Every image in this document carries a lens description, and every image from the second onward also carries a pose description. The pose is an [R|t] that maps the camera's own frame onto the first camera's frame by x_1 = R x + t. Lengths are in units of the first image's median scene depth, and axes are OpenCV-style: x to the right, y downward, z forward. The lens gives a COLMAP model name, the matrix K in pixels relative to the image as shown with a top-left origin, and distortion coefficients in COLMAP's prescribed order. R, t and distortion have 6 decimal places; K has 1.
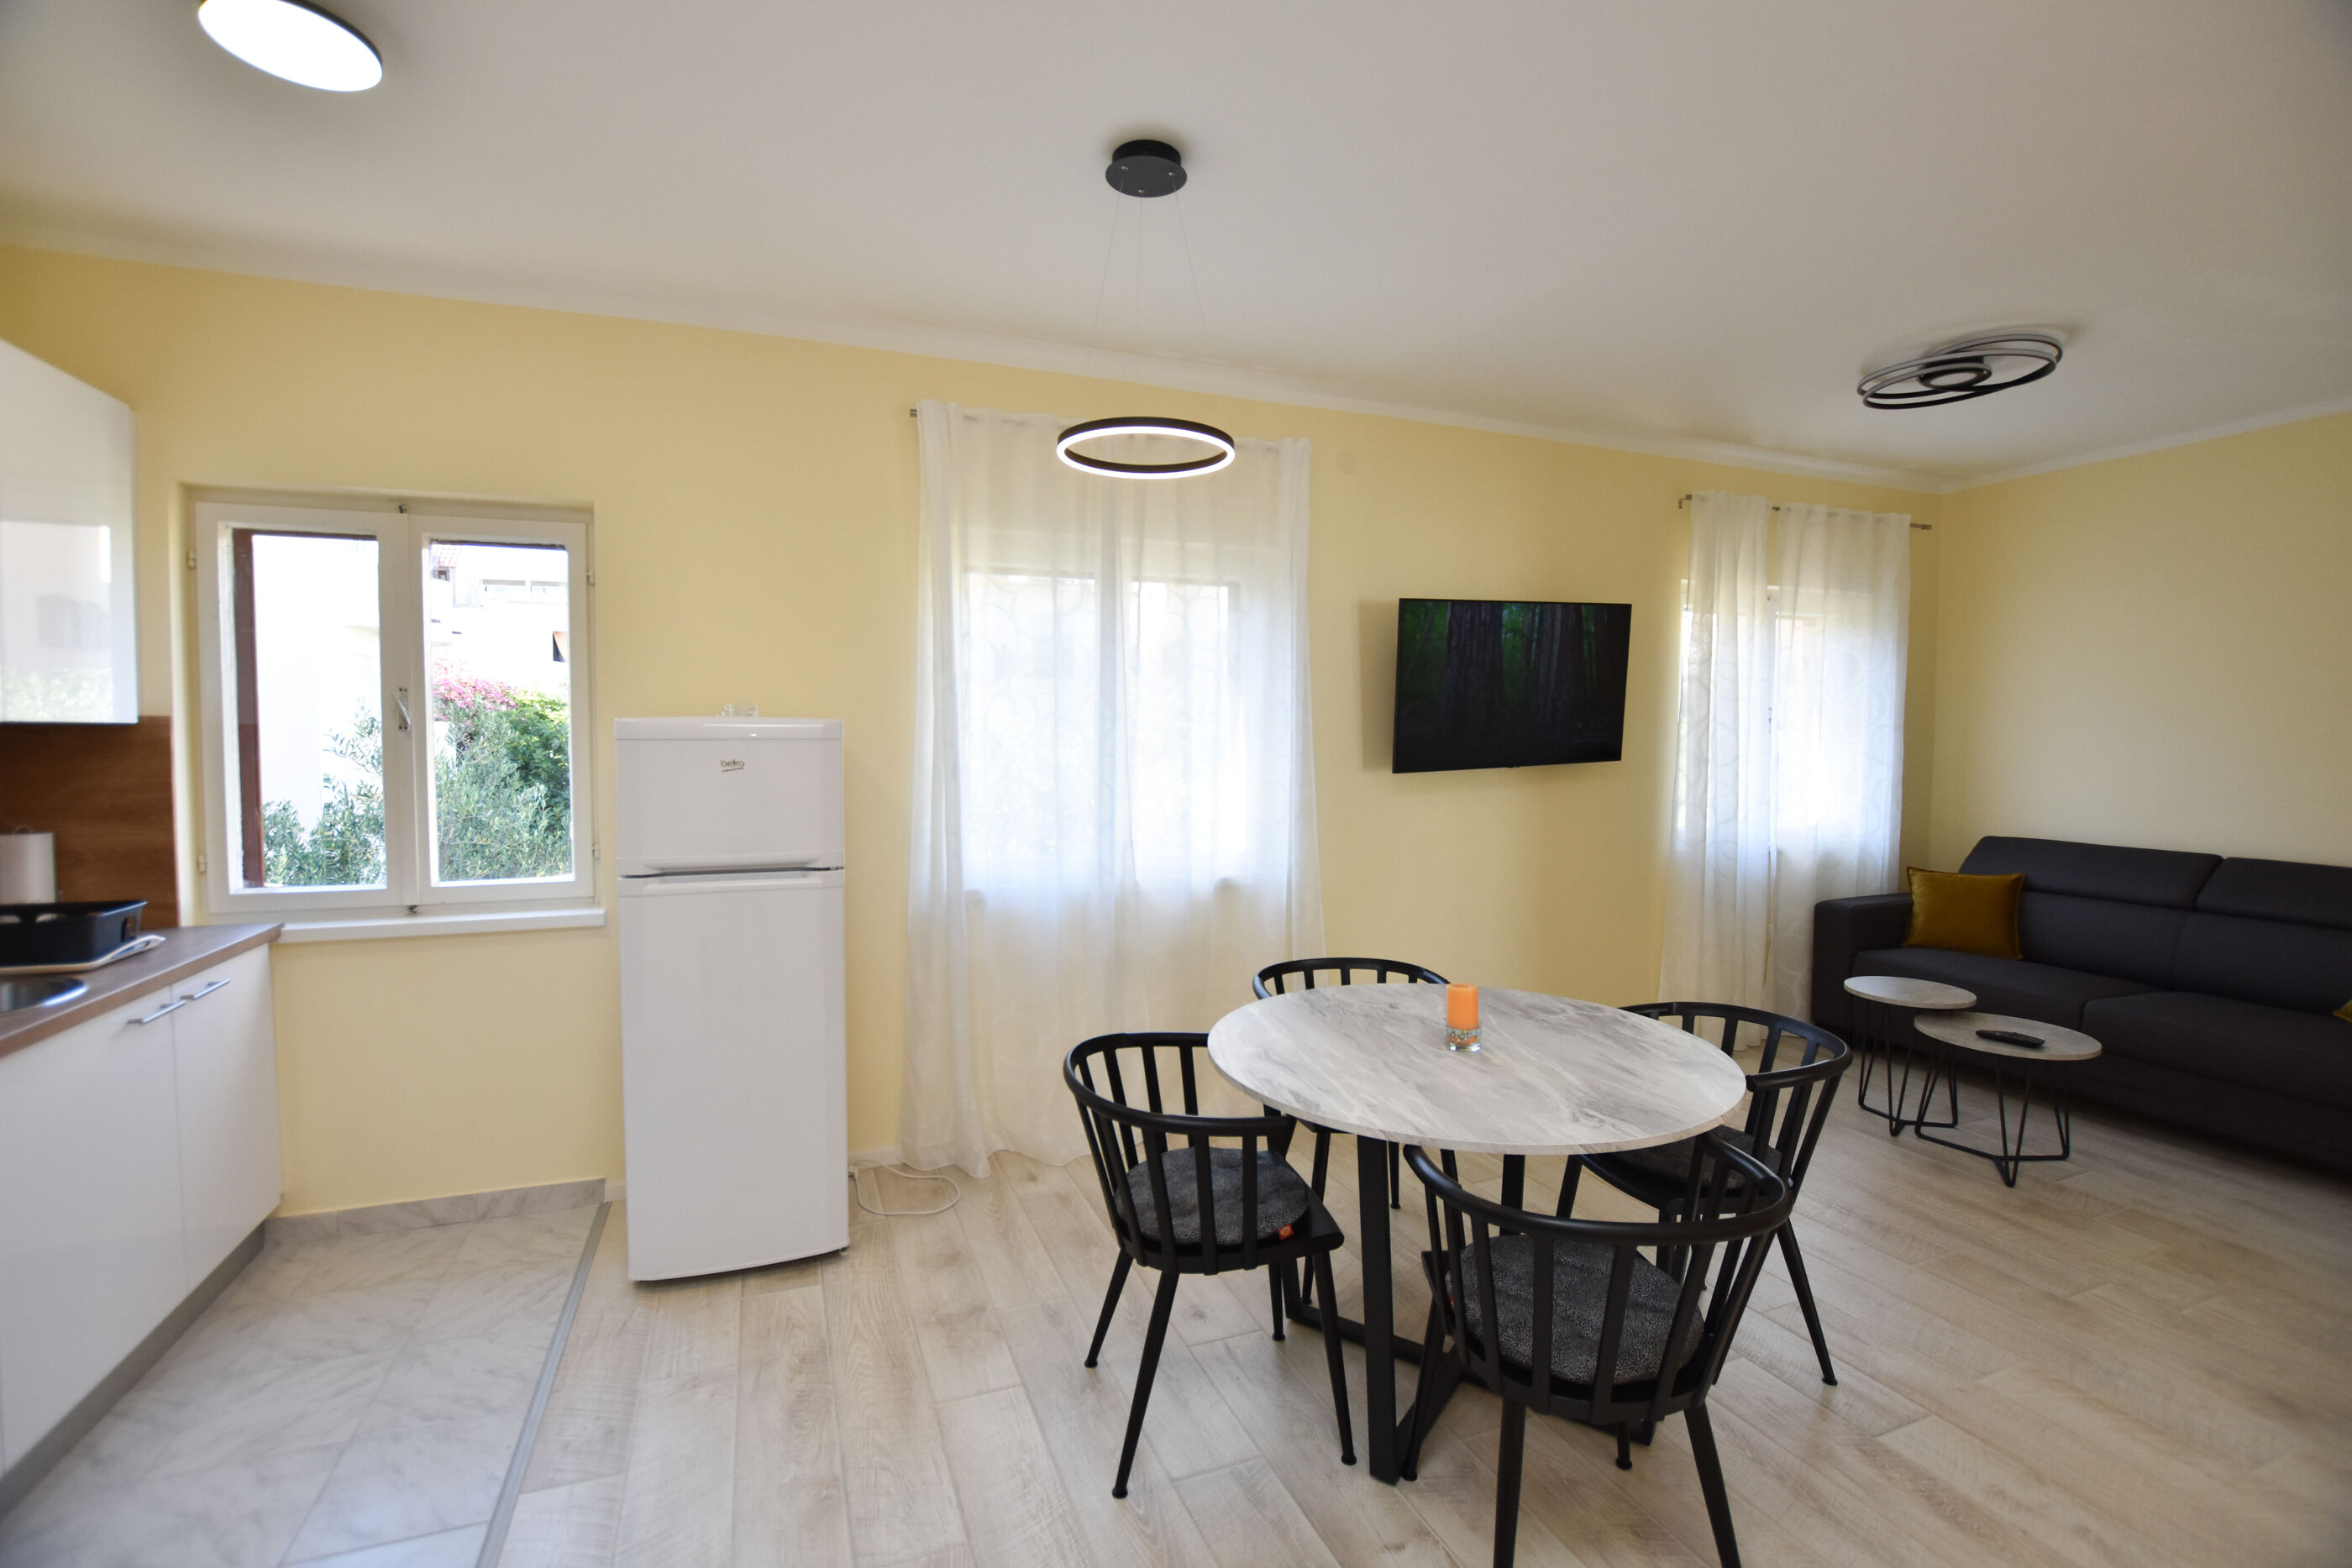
lens RADIAL K [[1025.8, 0, 1184.3], [0, 1025.8, 776.1], [0, 0, 1]] dist [-0.027340, 0.002813]
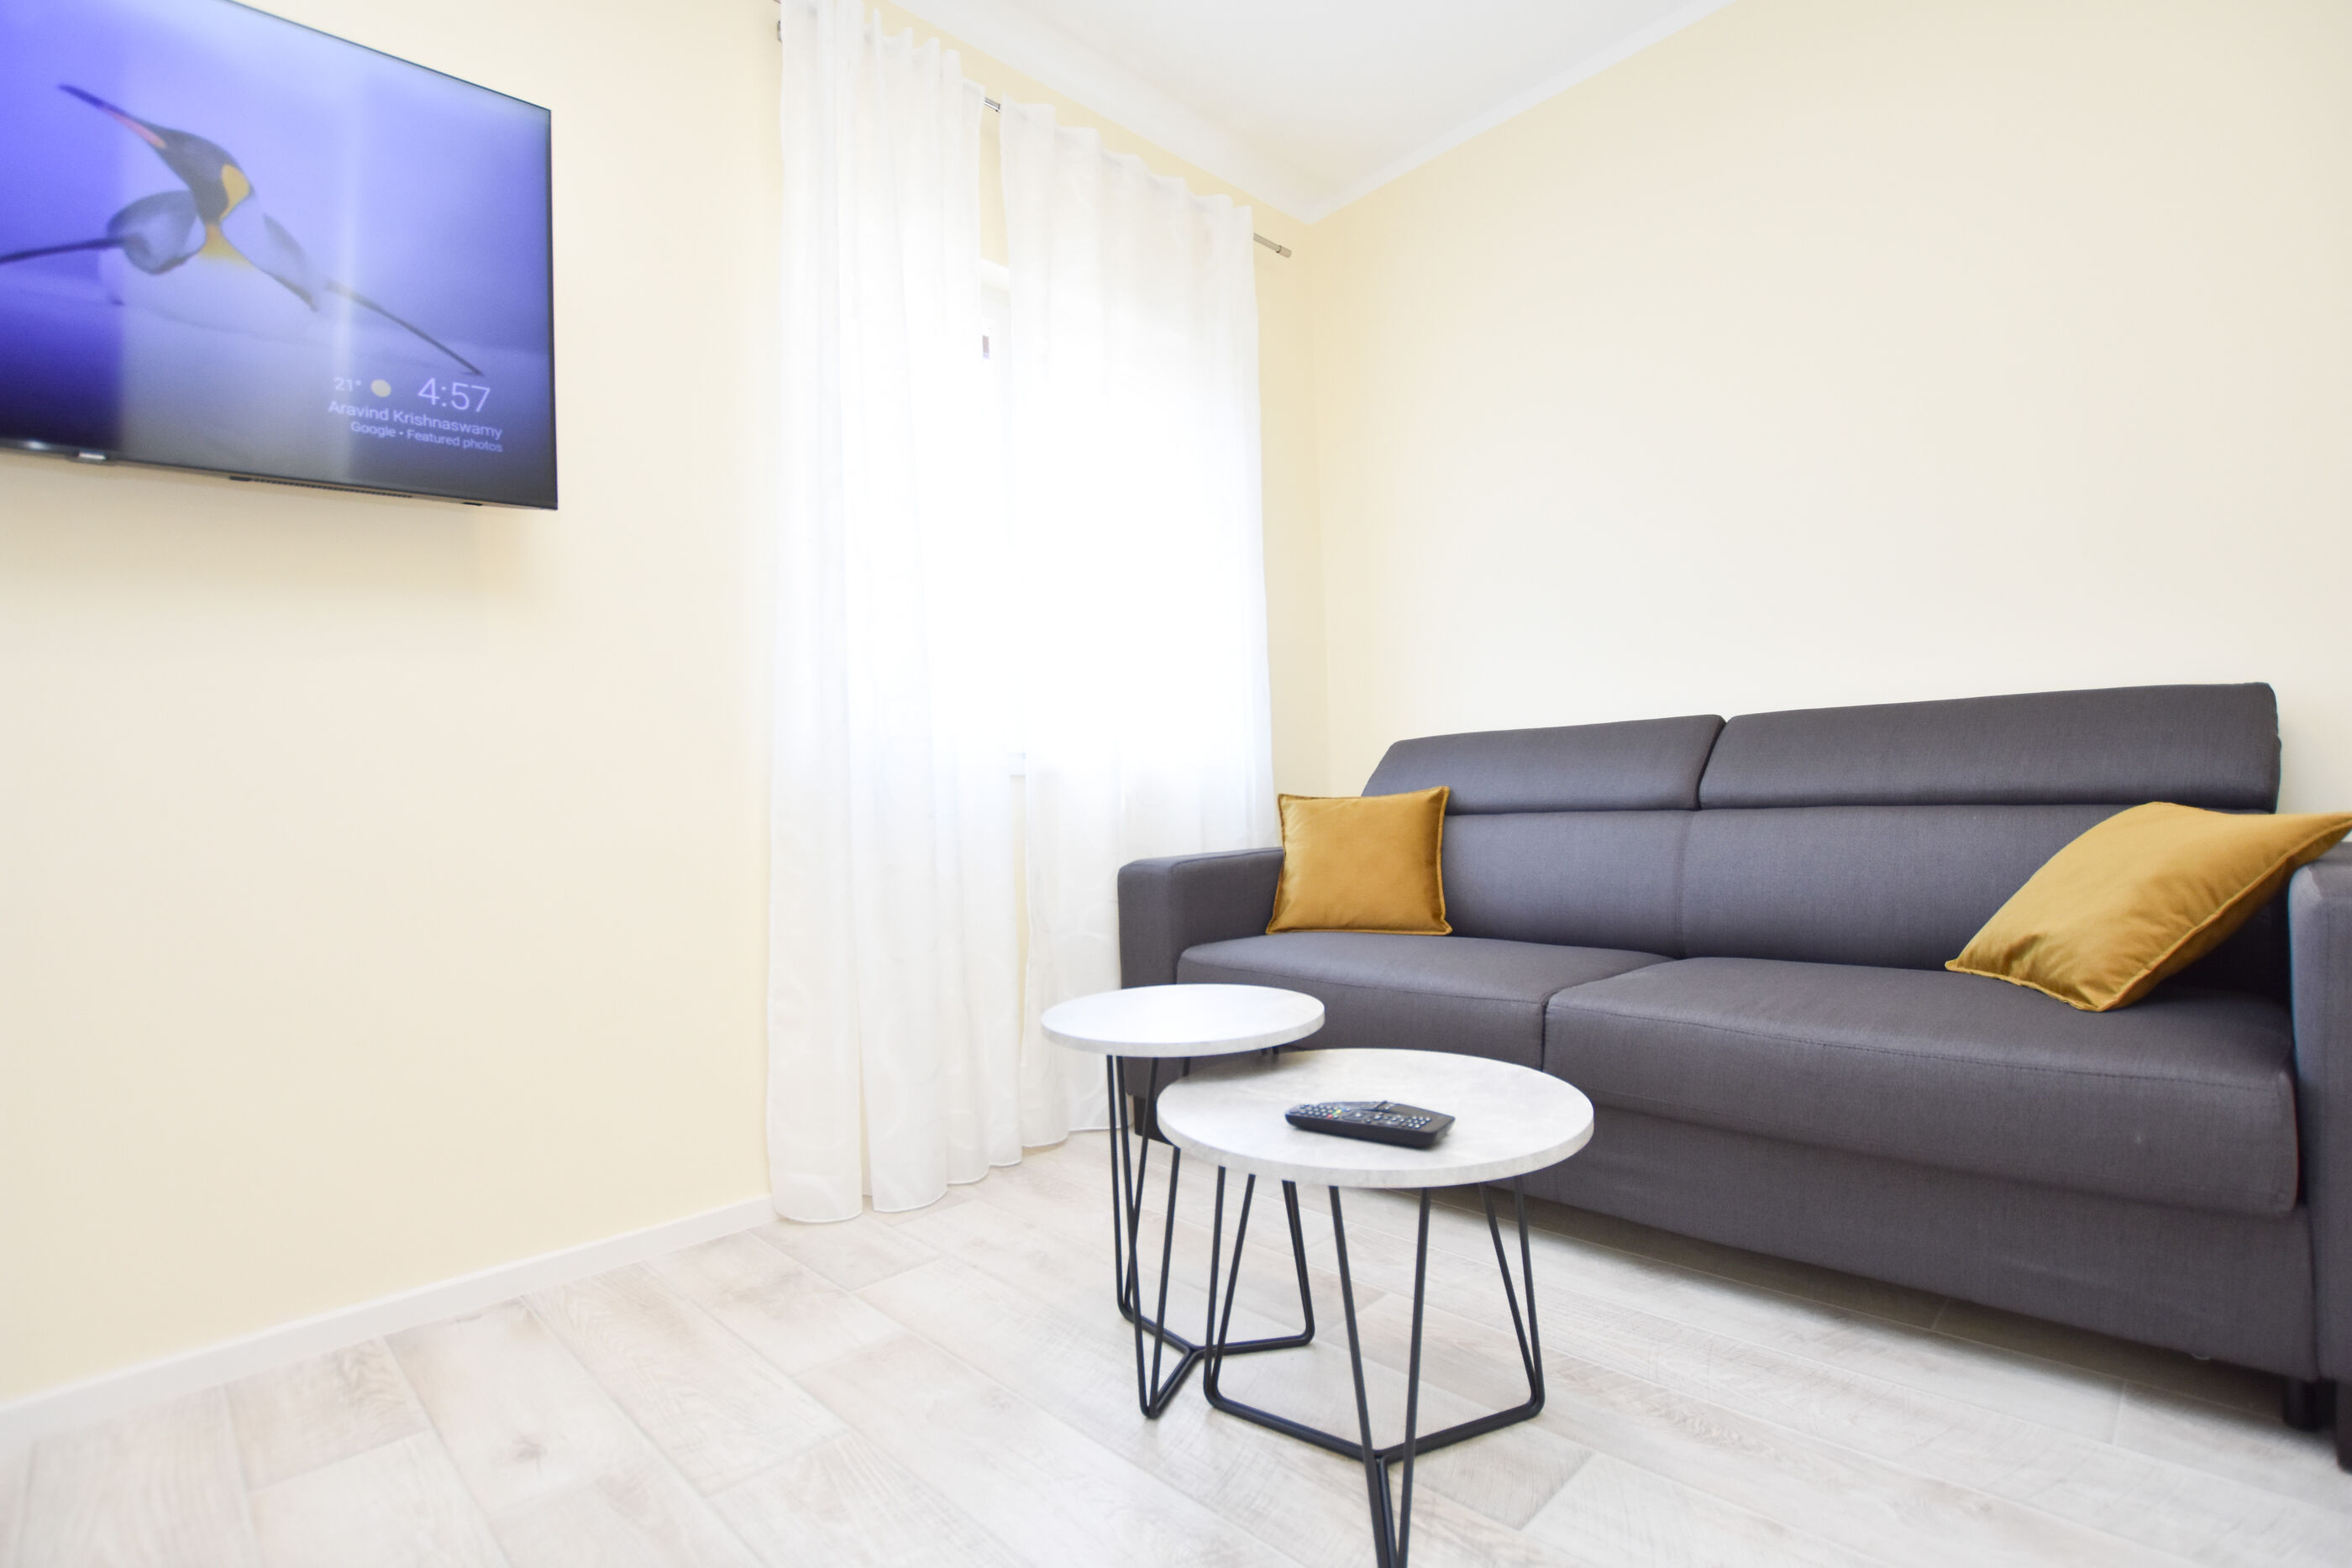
lens RADIAL K [[1093.0, 0, 1162.6], [0, 1093.0, 777.6], [0, 0, 1]] dist [-0.026871, 0.001292]
pose [[0.921554, -0.031642, 0.386959, 0.623649], [0.057651, 0.996777, -0.055790, 0.163860], [-0.383946, 0.073722, 0.920408, 0.688857]]
